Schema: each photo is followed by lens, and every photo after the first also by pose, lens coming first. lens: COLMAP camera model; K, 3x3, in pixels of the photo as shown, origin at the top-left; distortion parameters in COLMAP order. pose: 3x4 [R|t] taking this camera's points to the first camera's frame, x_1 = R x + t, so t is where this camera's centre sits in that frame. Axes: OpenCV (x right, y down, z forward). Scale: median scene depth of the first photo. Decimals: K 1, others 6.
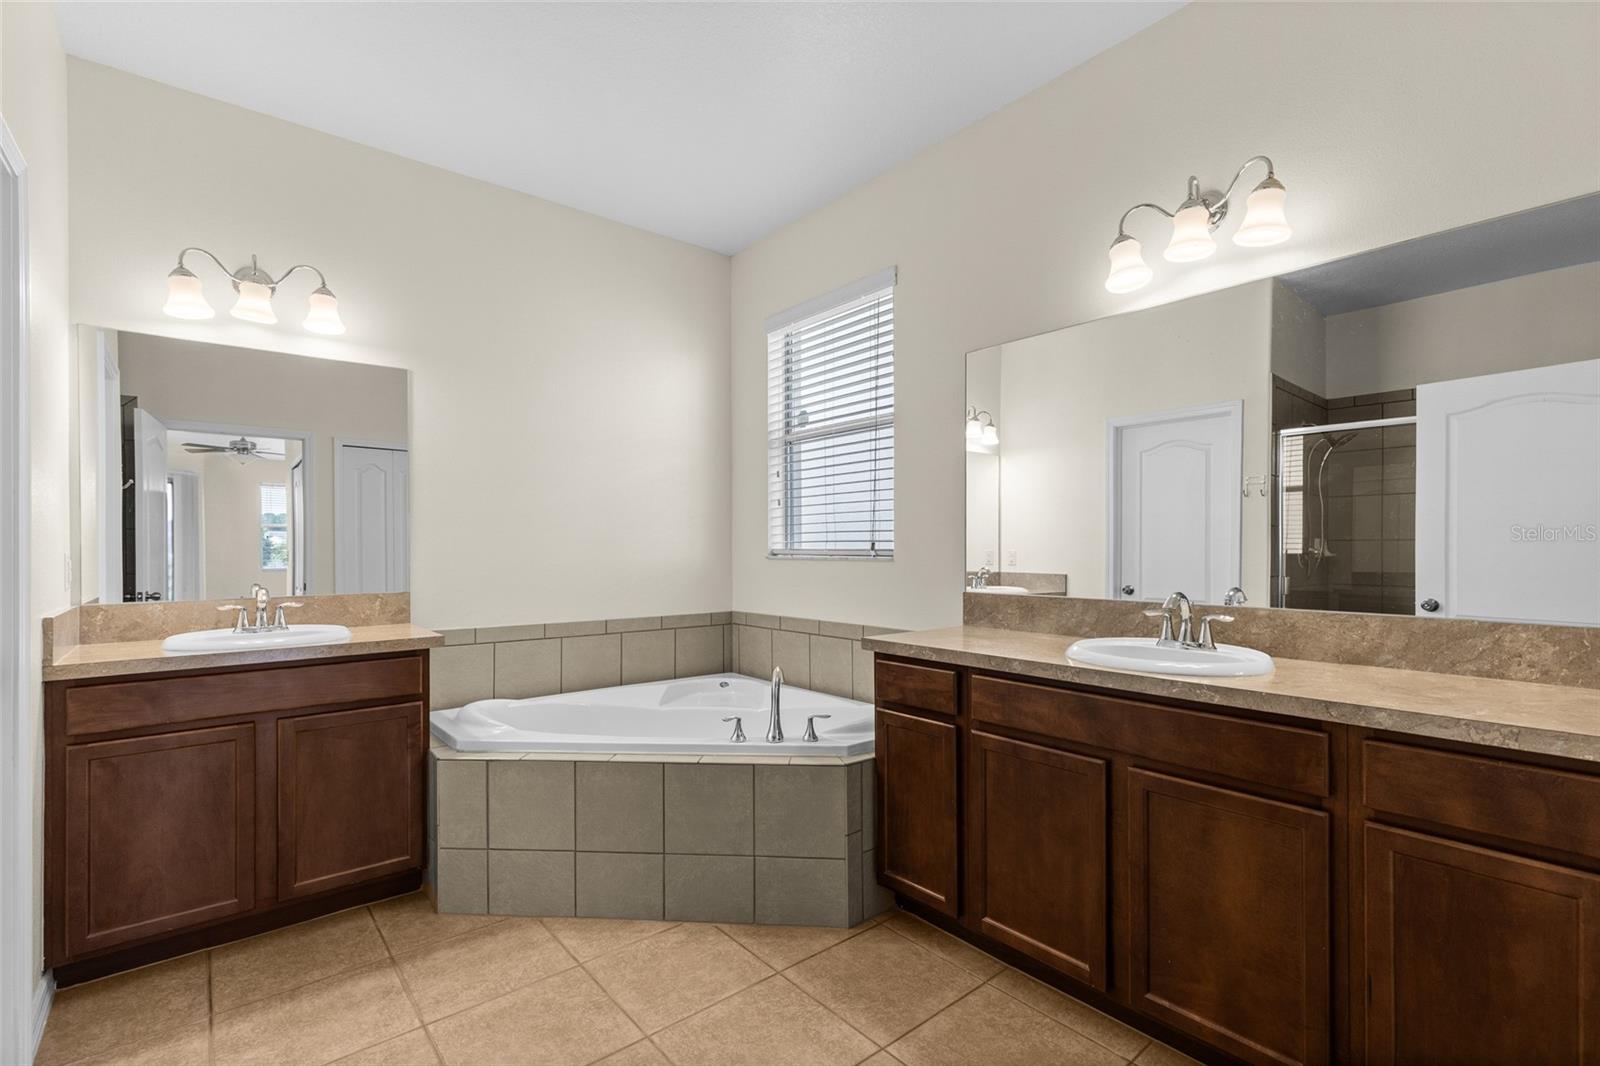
lens RADIAL K [[715.0, 0, 812.1], [0, 715.0, 548.2], [0, 0, 1]] dist [0.002928, 0.000176]
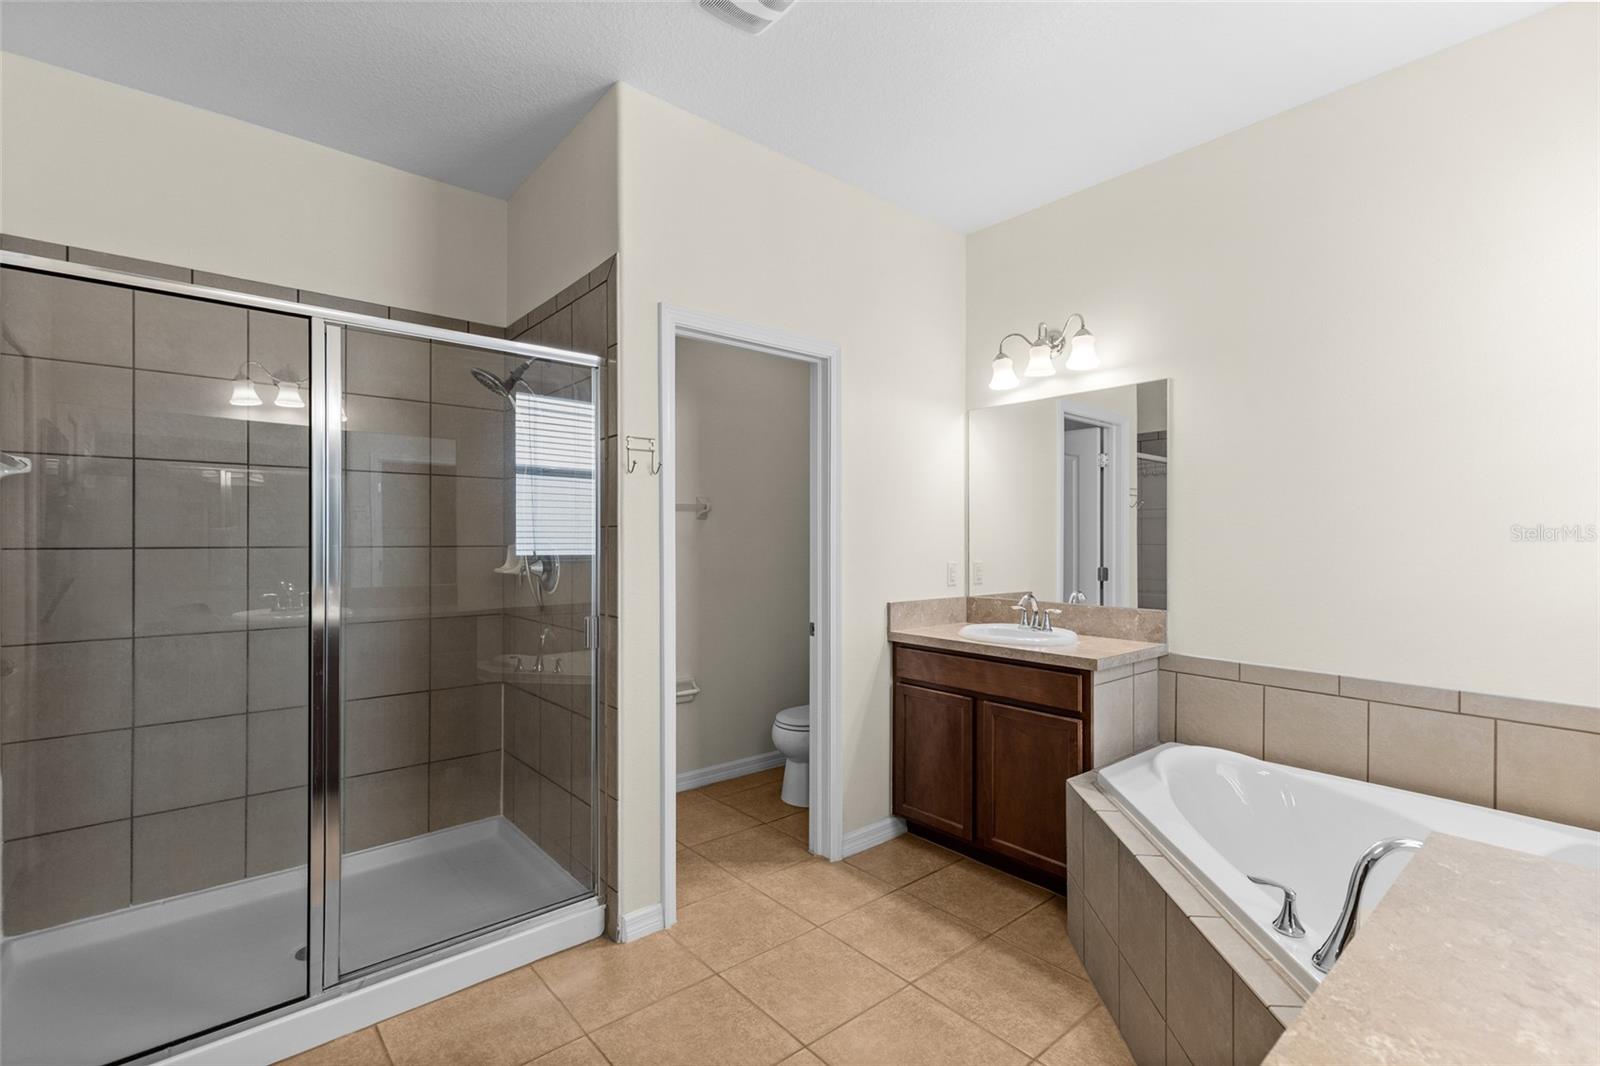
lens RADIAL K [[723.2, 0, 819.7], [0, 723.2, 533.8], [0, 0, 1]] dist [0.000147, -0.000336]
pose [[0.019968, 0.000620, -0.999800, 0.477925], [-0.003404, 0.999994, 0.000552, -0.050365], [0.999795, 0.003392, 0.019970, 0.623633]]
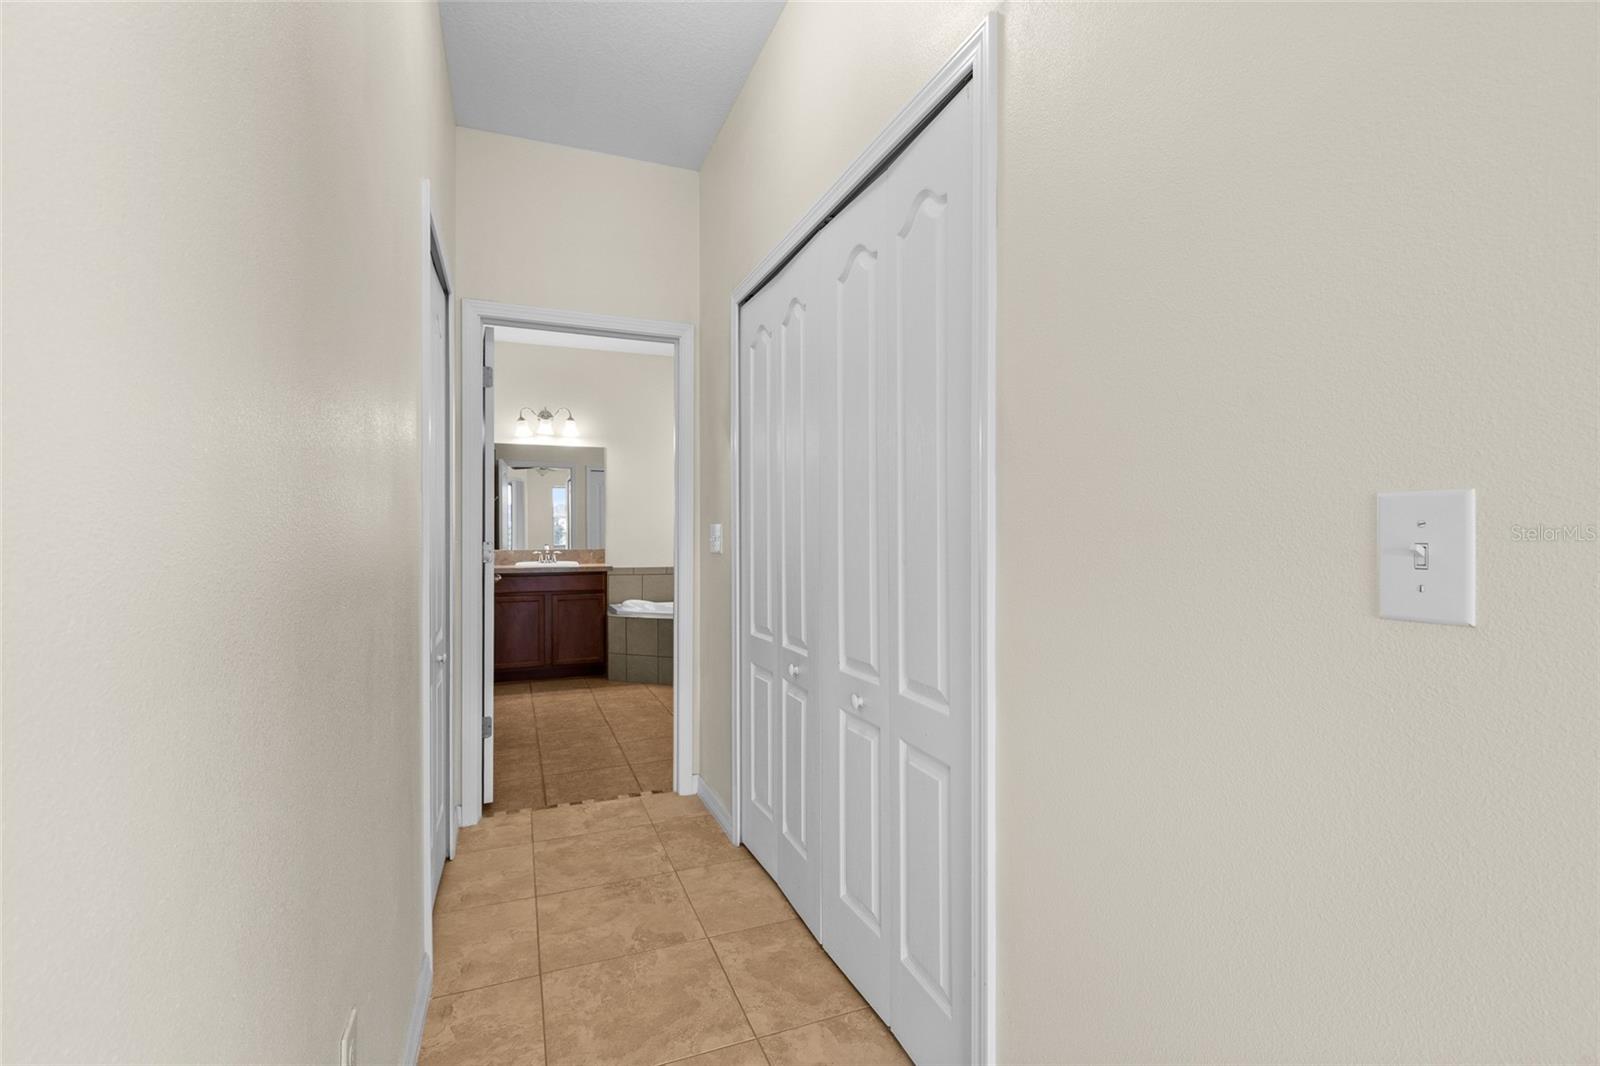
lens RADIAL K [[727.4, 0, 816.7], [0, 727.4, 530.8], [0, 0, 1]] dist [0.003672, 0.000003]
pose [[0.951563, 0.000009, -0.307454, 0.893150], [-0.001147, 0.999993, -0.003523, 0.015042], [0.307452, 0.003705, 0.951556, -1.110644]]
